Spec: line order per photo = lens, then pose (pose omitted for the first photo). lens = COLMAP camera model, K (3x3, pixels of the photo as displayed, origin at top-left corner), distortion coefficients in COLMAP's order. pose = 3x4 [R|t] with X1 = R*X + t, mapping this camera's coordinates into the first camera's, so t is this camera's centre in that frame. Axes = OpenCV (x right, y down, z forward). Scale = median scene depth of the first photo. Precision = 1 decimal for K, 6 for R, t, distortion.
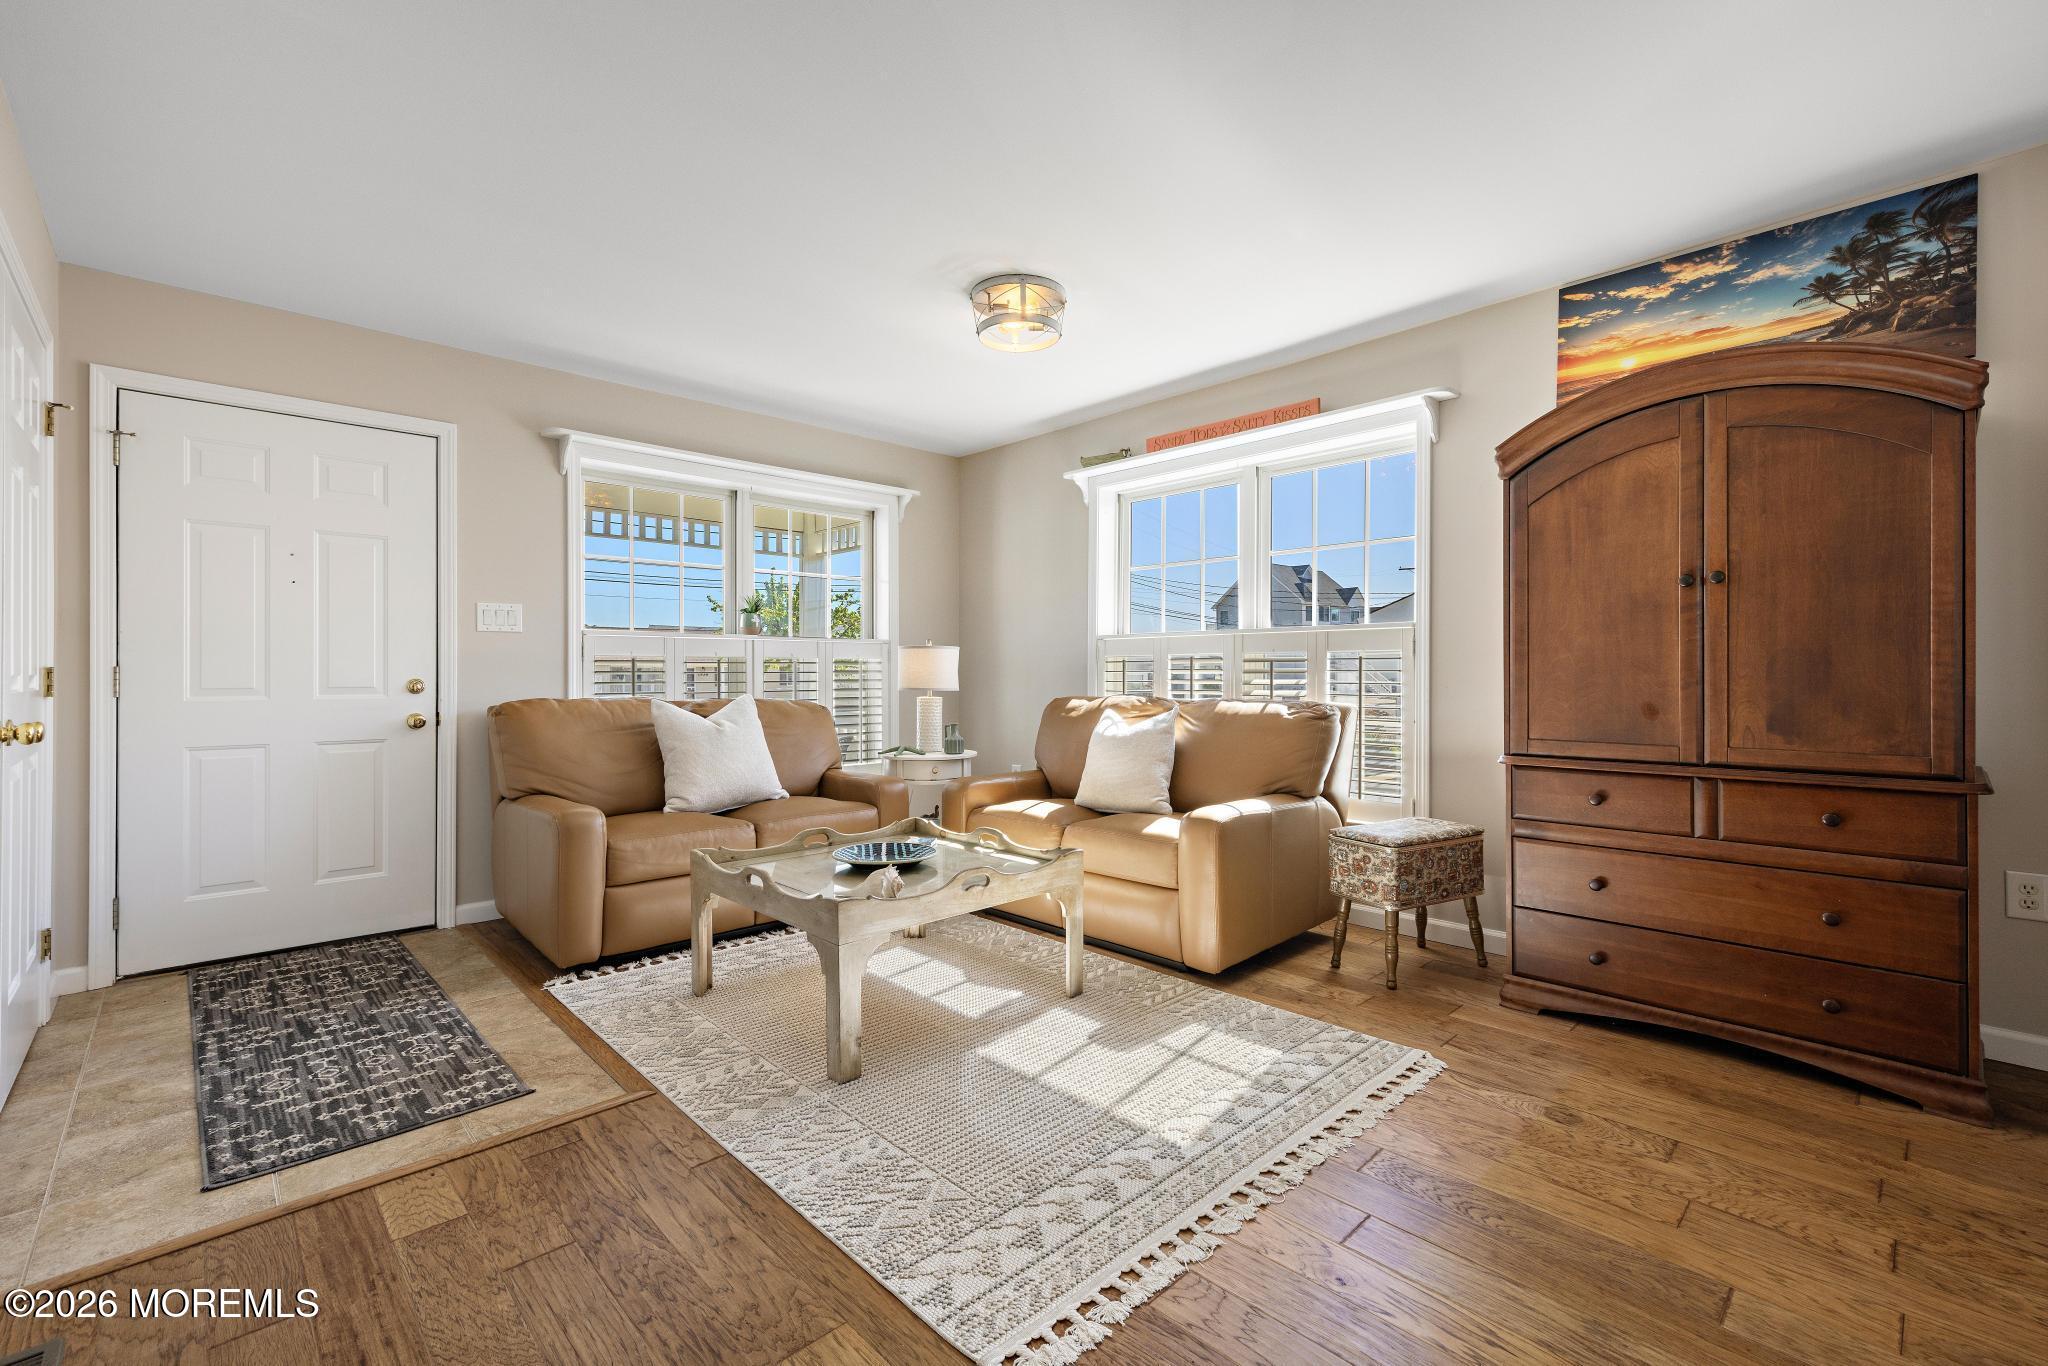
lens RADIAL K [[877.6, 0, 1019.0], [0, 877.6, 666.8], [0, 0, 1]] dist [0.001350, 0.000365]
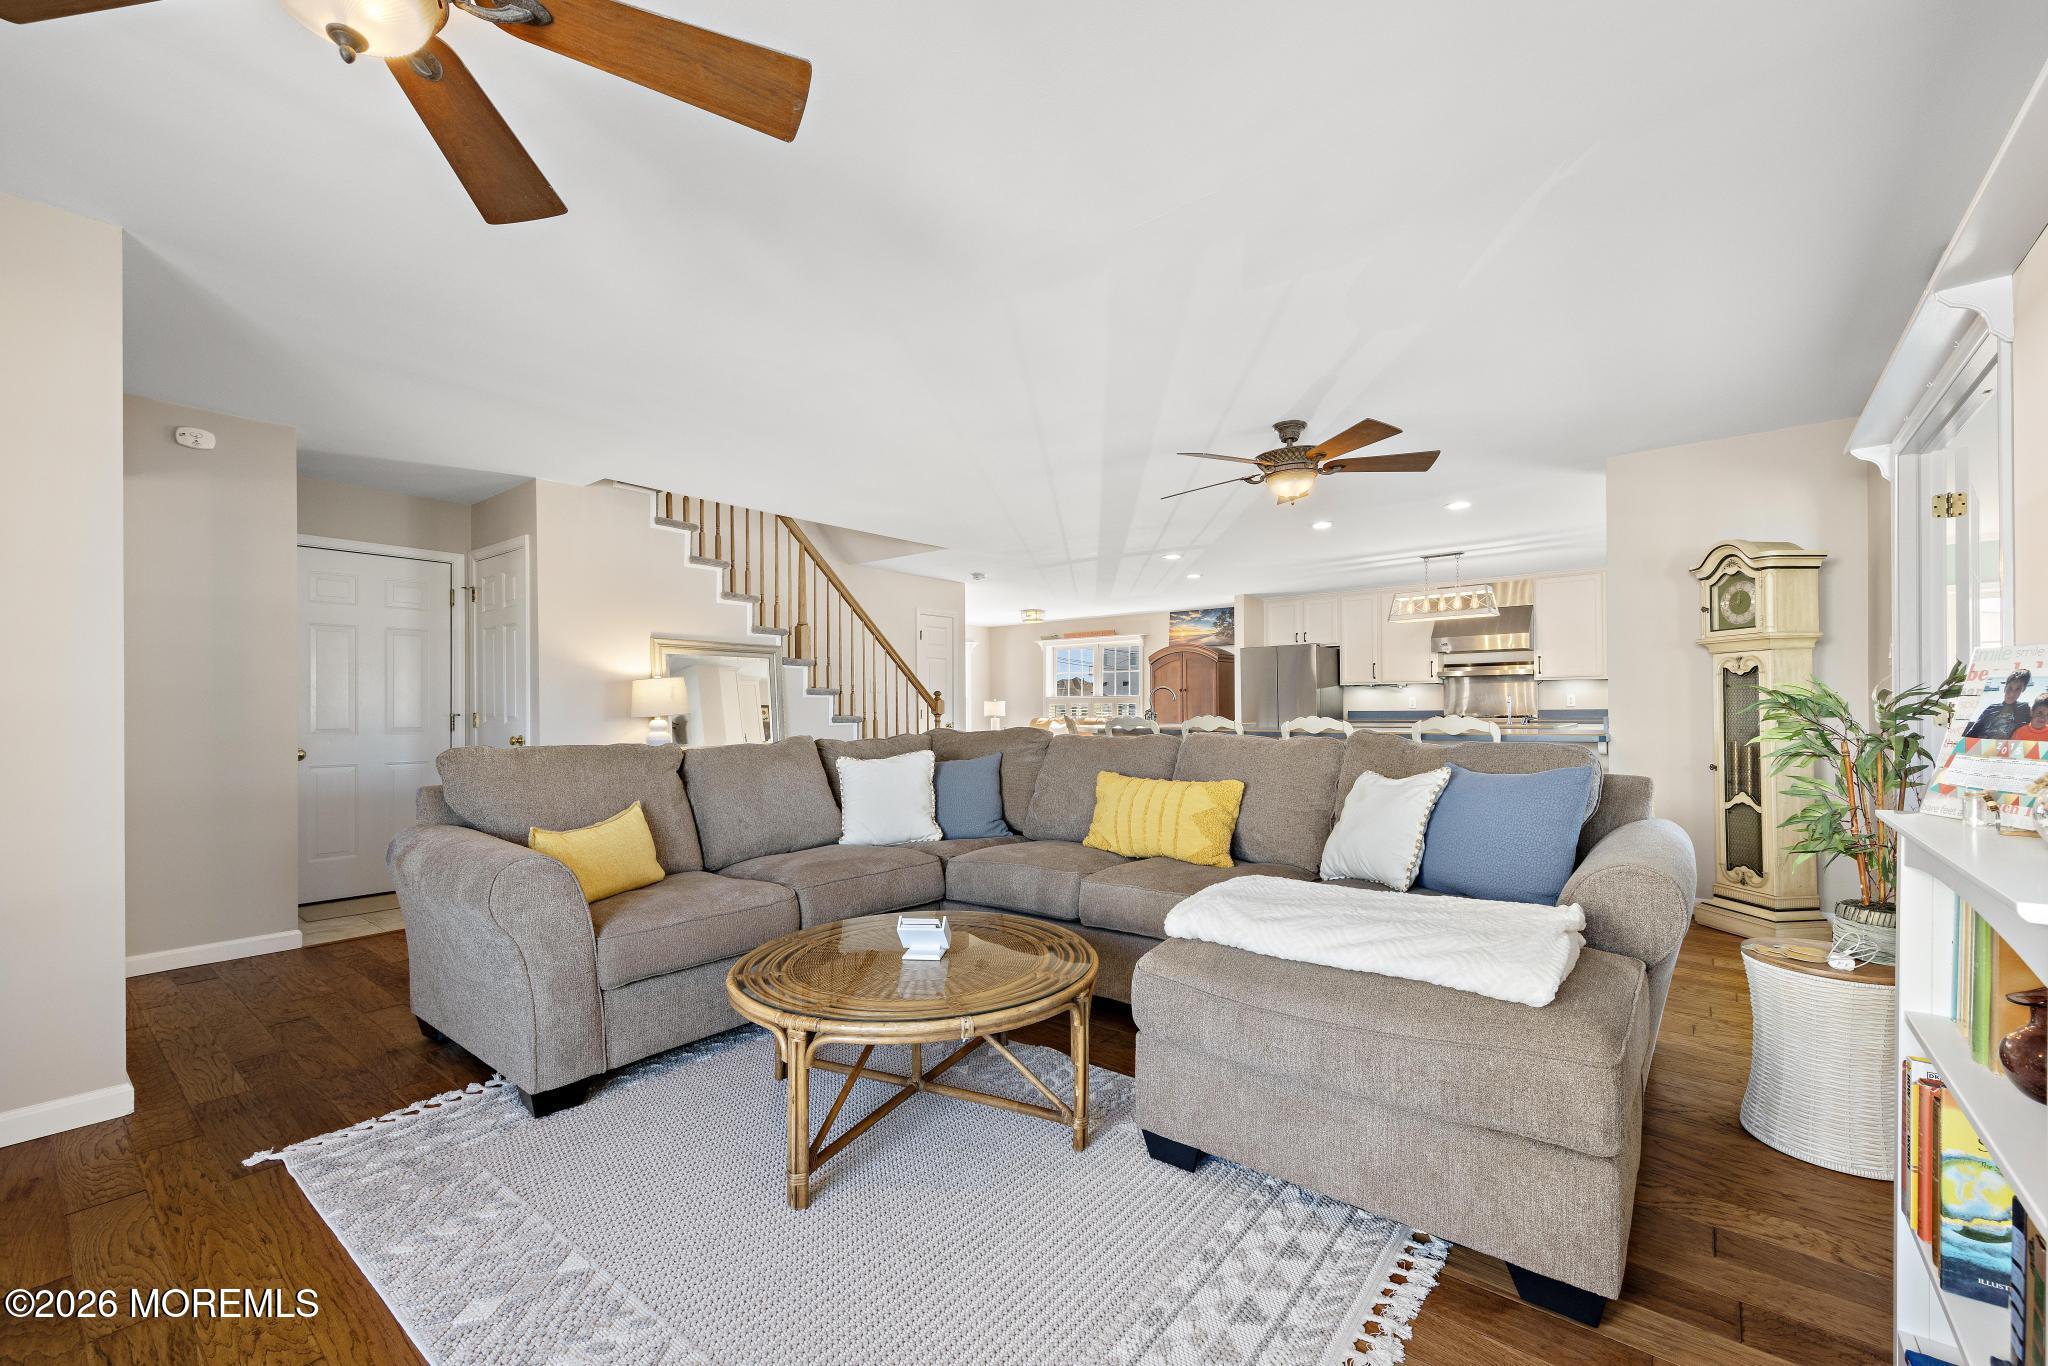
lens RADIAL K [[839.0, 0, 1030.3], [0, 839.0, 709.8], [0, 0, 1]] dist [0.000048, 0.000070]
pose [[0.991066, -0.002933, 0.133341, -0.627125], [0.002318, 0.999986, 0.004768, -0.017680], [-0.133354, -0.004416, 0.991059, -3.277982]]
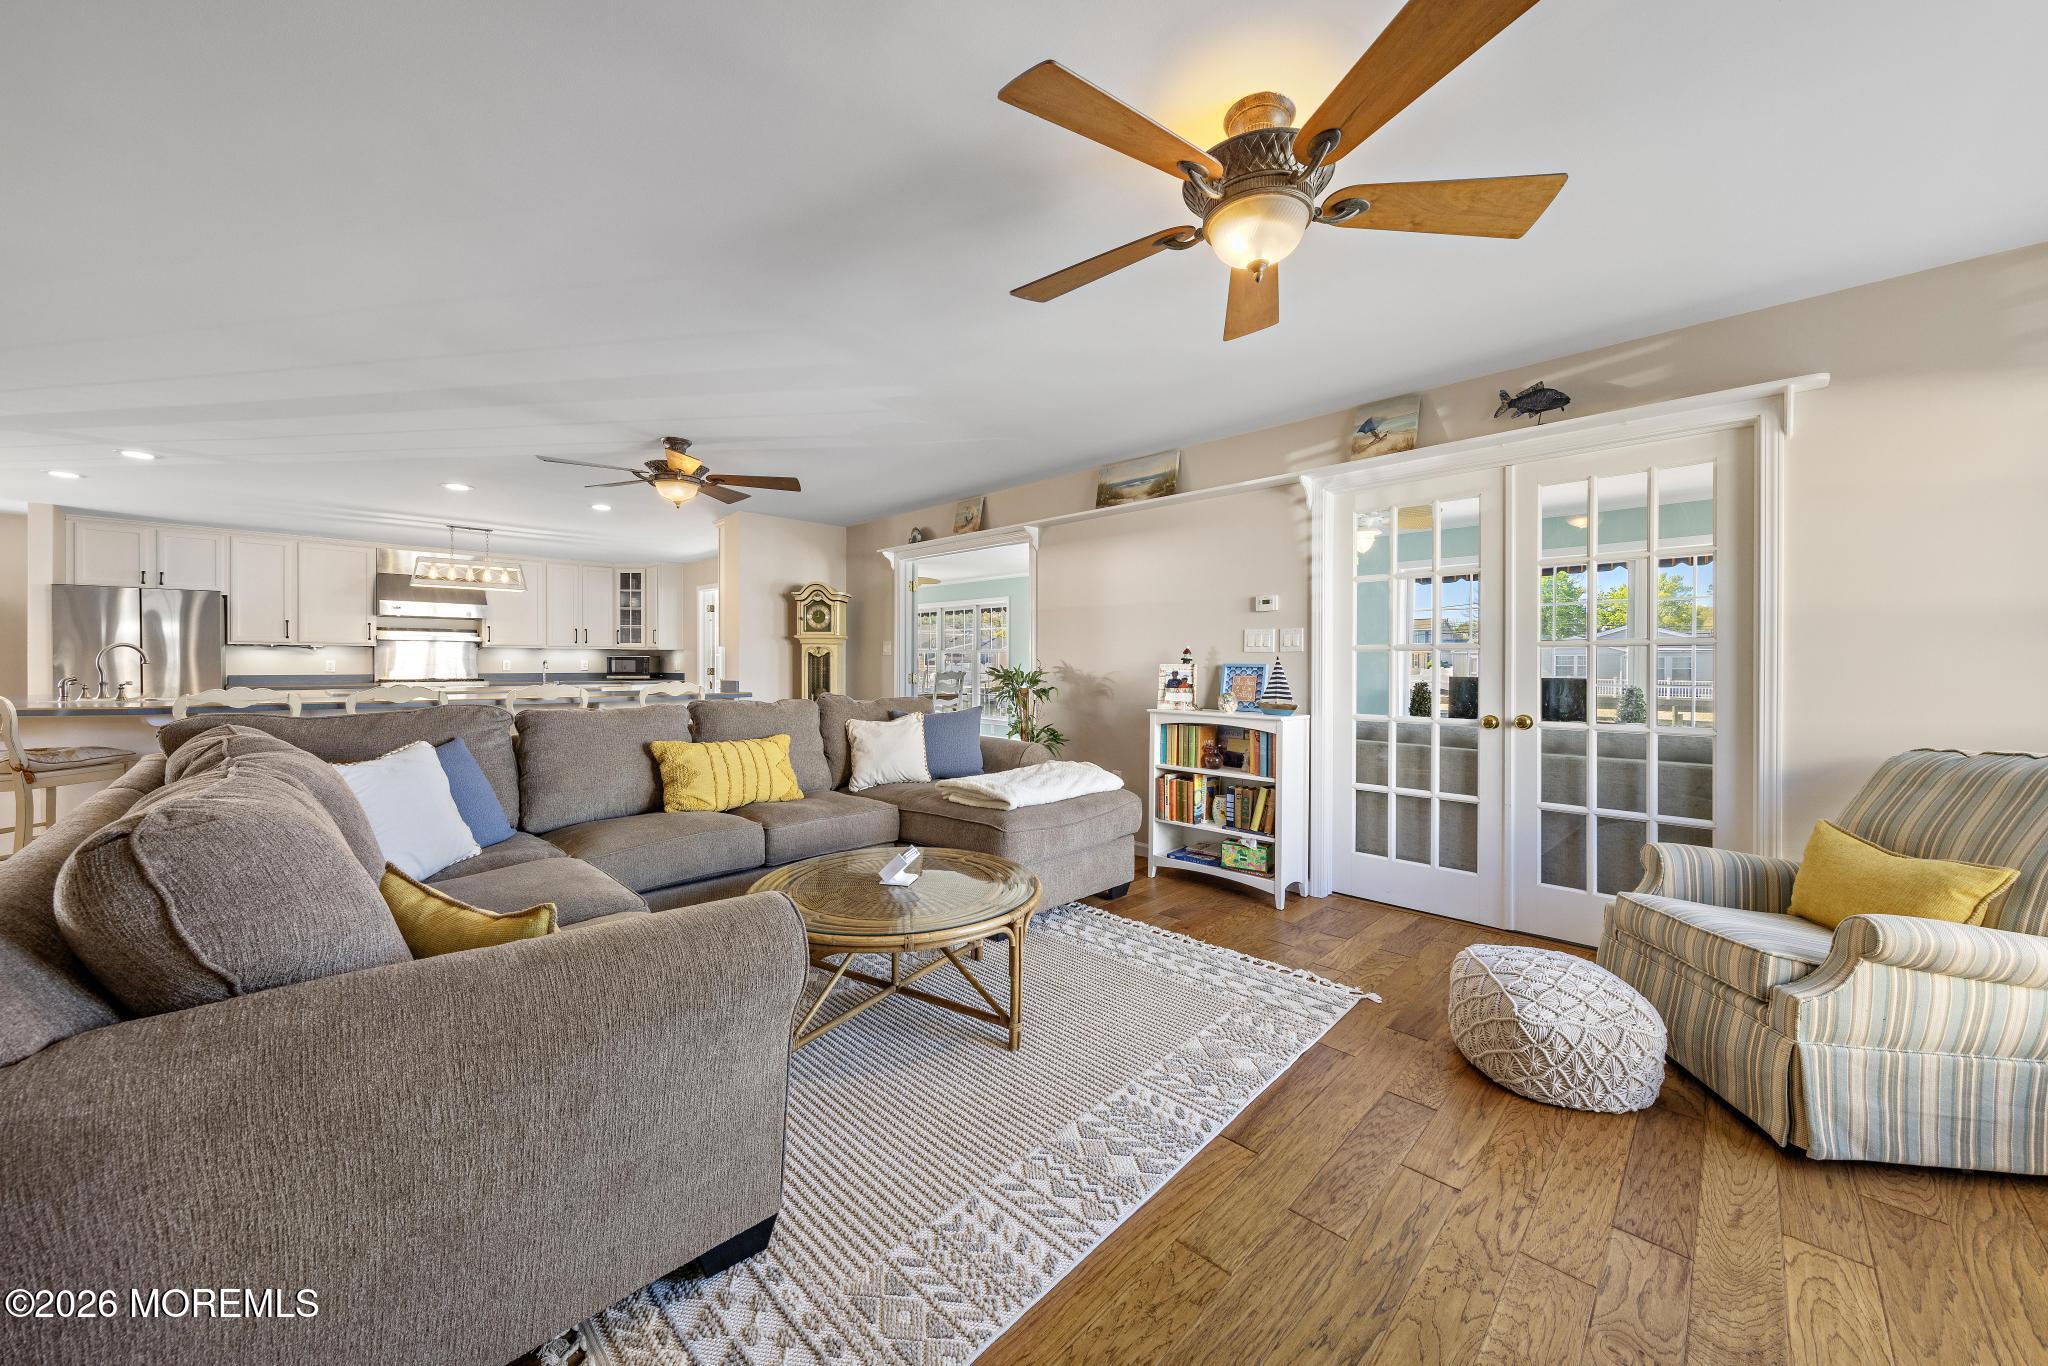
lens RADIAL K [[732.0, 0, 1038.9], [0, 732.0, 665.2], [0, 0, 1]] dist [0.000398, 0.000066]
pose [[-0.053920, 0.004250, 0.998536, -1.608963], [-0.007792, 0.999959, -0.004676, -0.037983], [-0.998515, -0.008033, -0.053885, -2.509149]]
